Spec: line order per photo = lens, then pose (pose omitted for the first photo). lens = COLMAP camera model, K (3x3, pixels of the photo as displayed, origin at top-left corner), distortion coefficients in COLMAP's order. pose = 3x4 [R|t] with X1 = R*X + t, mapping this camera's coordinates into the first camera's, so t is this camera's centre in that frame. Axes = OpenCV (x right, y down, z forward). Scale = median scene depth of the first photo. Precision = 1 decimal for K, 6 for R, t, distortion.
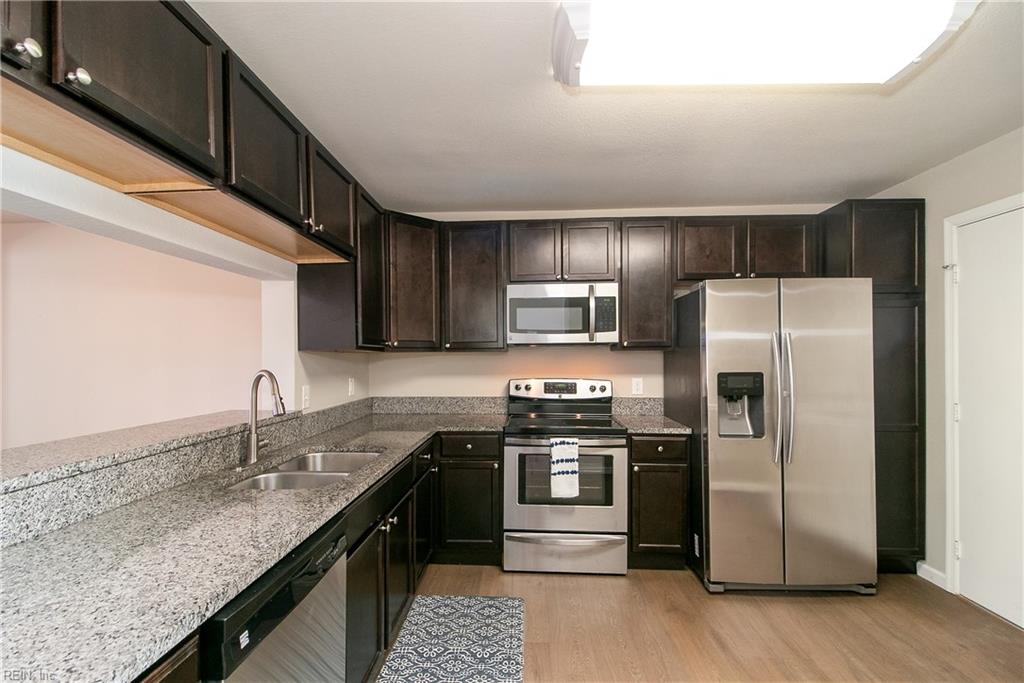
lens RADIAL K [[481.2, 0, 511.7], [0, 481.2, 355.6], [0, 0, 1]] dist [-0.002649, -0.000859]
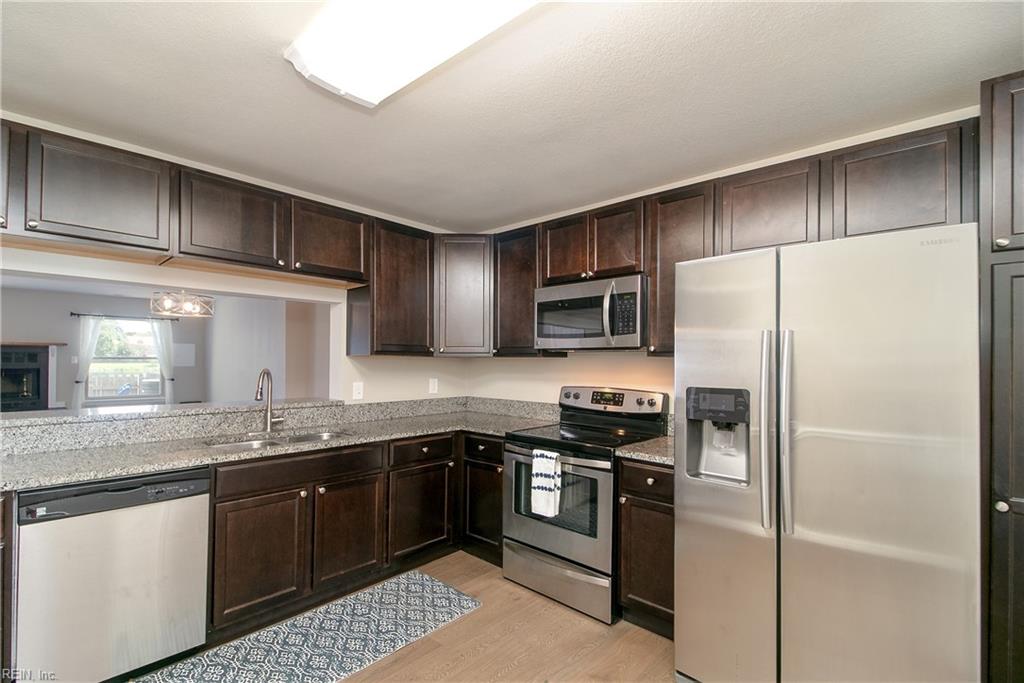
lens RADIAL K [[481.2, 0, 511.7], [0, 481.2, 355.6], [0, 0, 1]] dist [-0.002649, -0.000859]
pose [[0.757897, 0.003171, -0.652367, 0.650956], [-0.010066, 0.999926, -0.006833, -0.004854], [0.652297, 0.011745, 0.757873, 0.249620]]
